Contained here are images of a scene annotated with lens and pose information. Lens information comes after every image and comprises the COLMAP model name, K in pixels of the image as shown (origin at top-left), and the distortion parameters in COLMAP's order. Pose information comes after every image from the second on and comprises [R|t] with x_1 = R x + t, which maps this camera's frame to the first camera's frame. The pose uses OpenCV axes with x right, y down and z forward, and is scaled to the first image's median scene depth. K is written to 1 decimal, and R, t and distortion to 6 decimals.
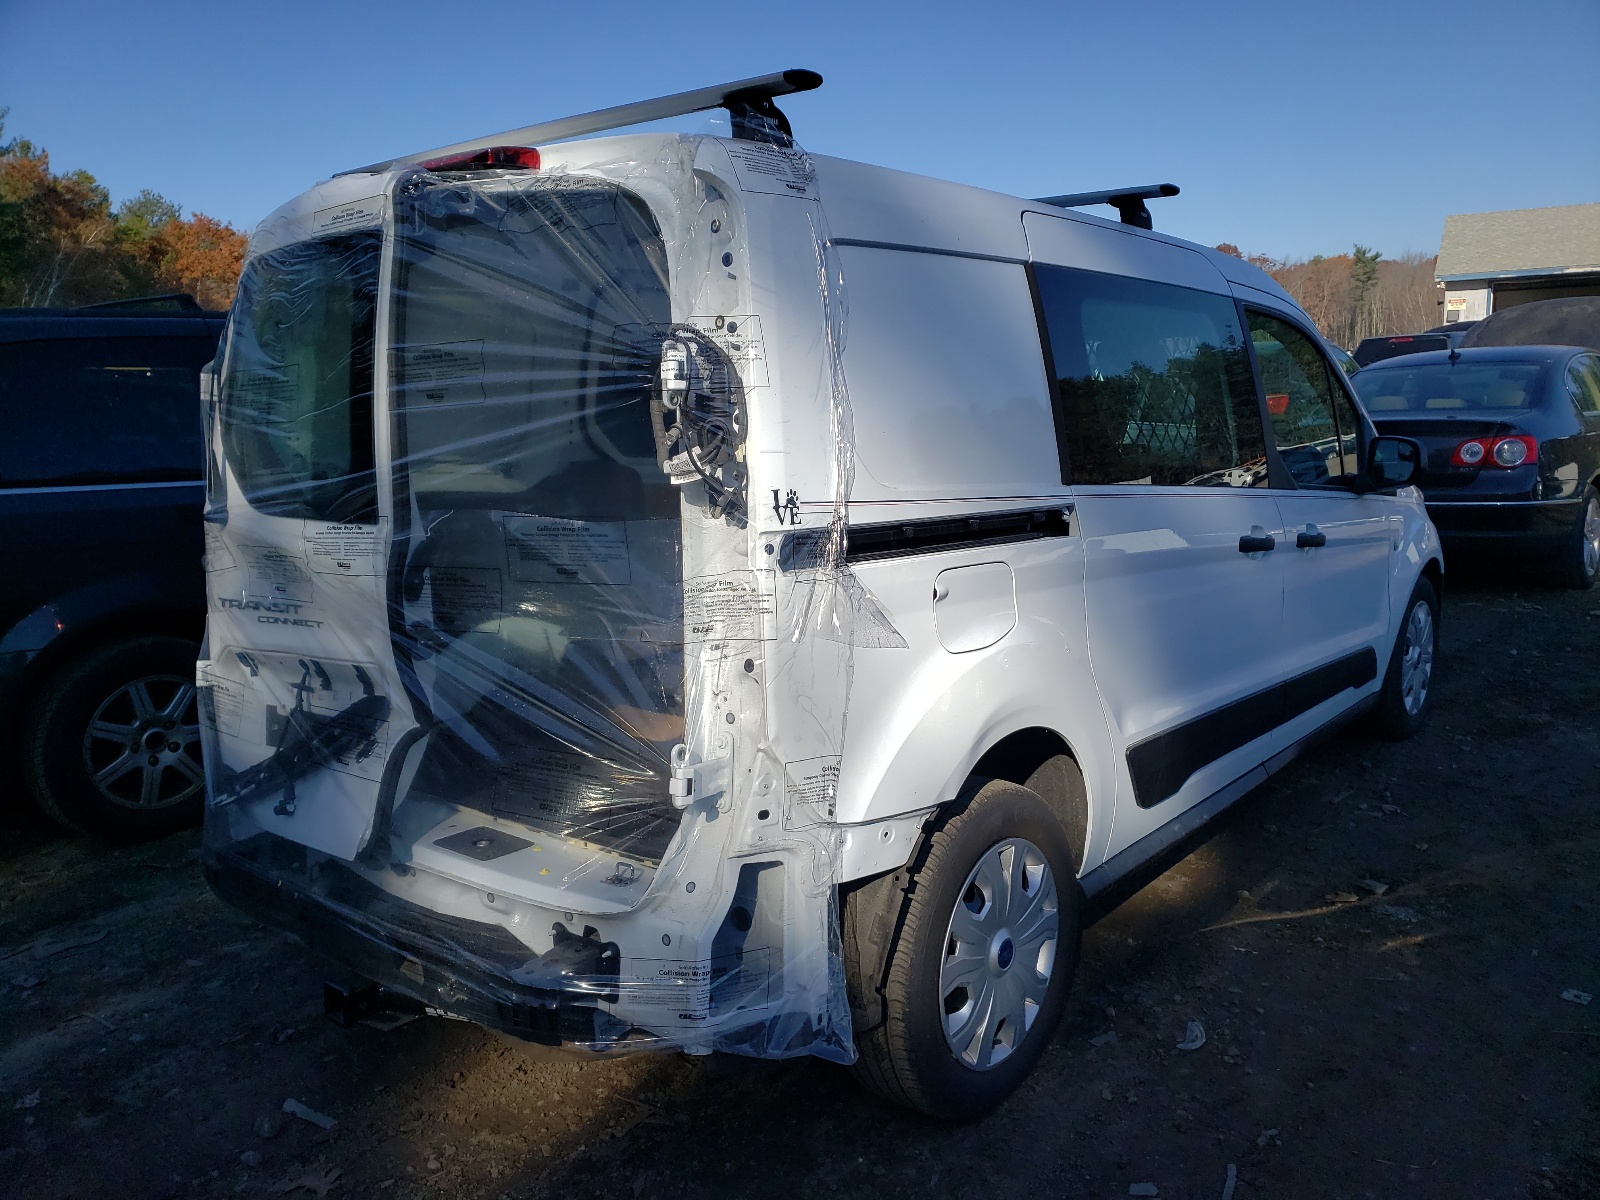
lens RADIAL K [[1199.1, 0, 800.0], [0, 1199.1, 600.0], [0, 0, 1]] dist [0.092729, -0.137416]
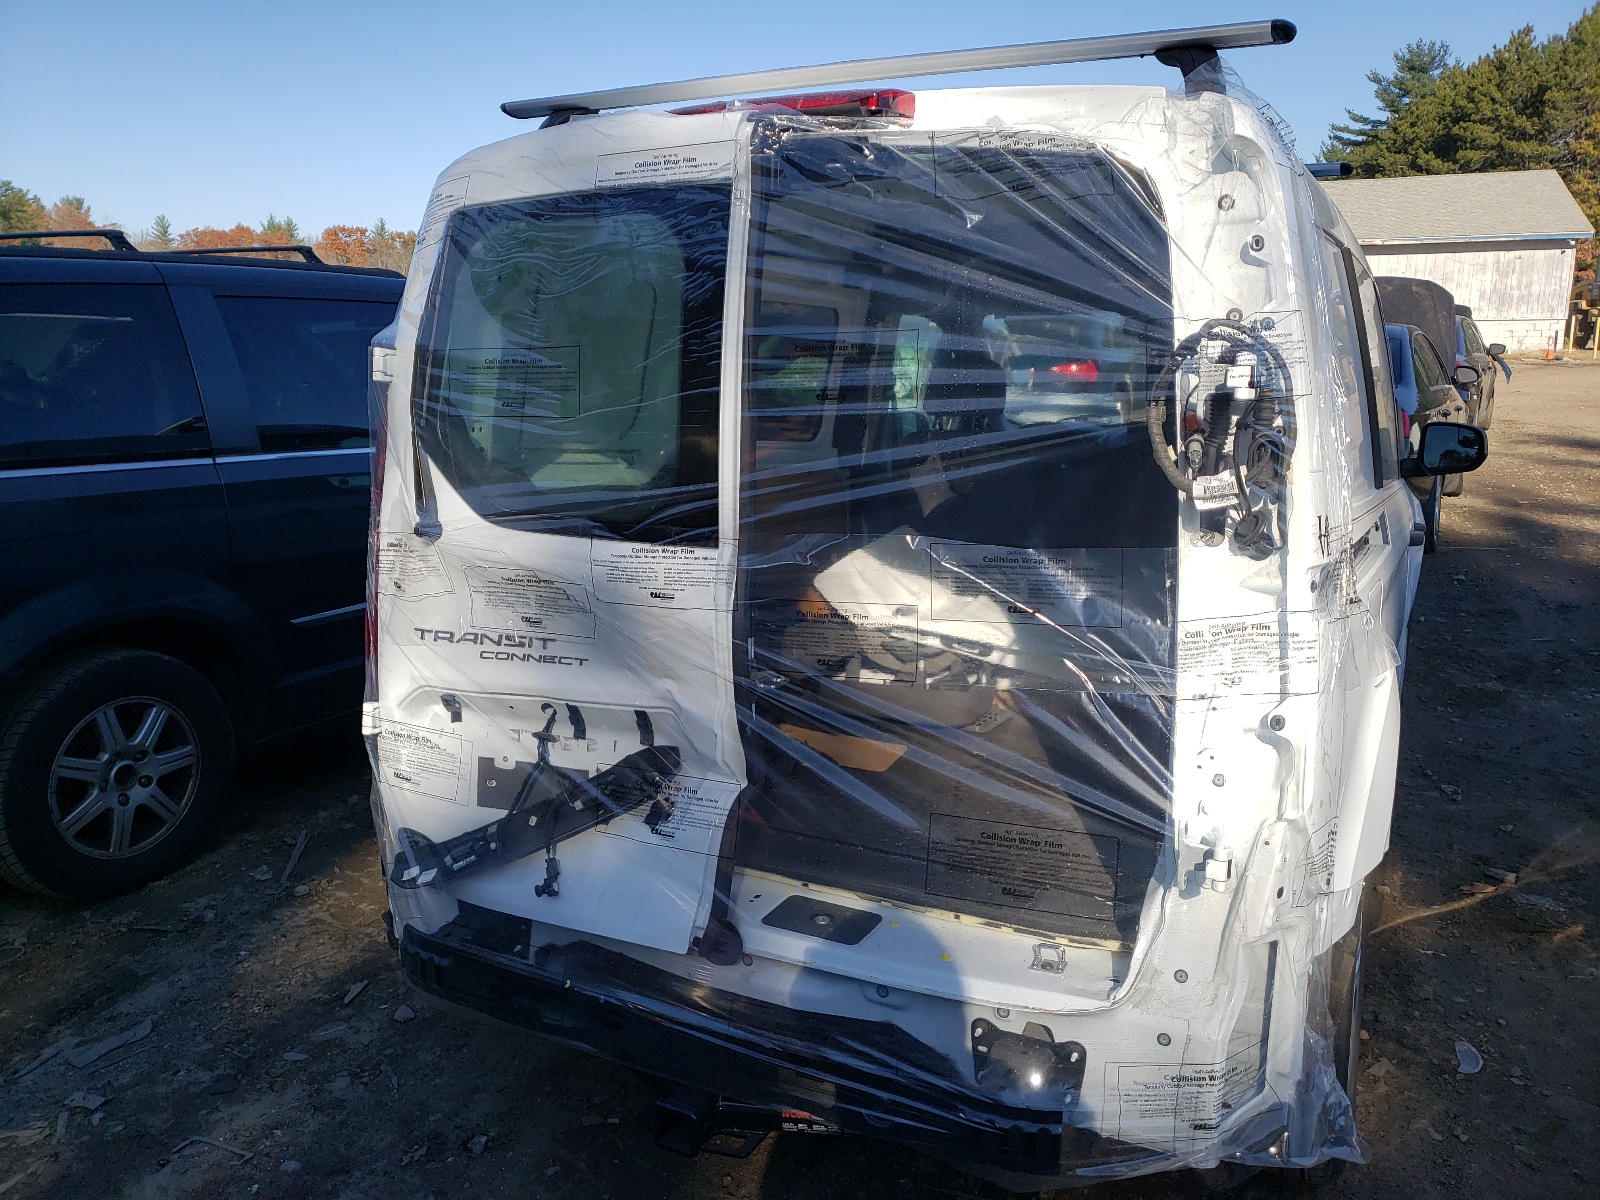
lens RADIAL K [[1199.1, 0, 800.0], [0, 1199.1, 600.0], [0, 0, 1]] dist [0.092729, -0.137416]
pose [[0.979598, -0.016456, 0.200294, -0.411680], [0.009385, 0.999300, 0.036202, -0.050048], [-0.200749, -0.033583, 0.979067, 0.169578]]
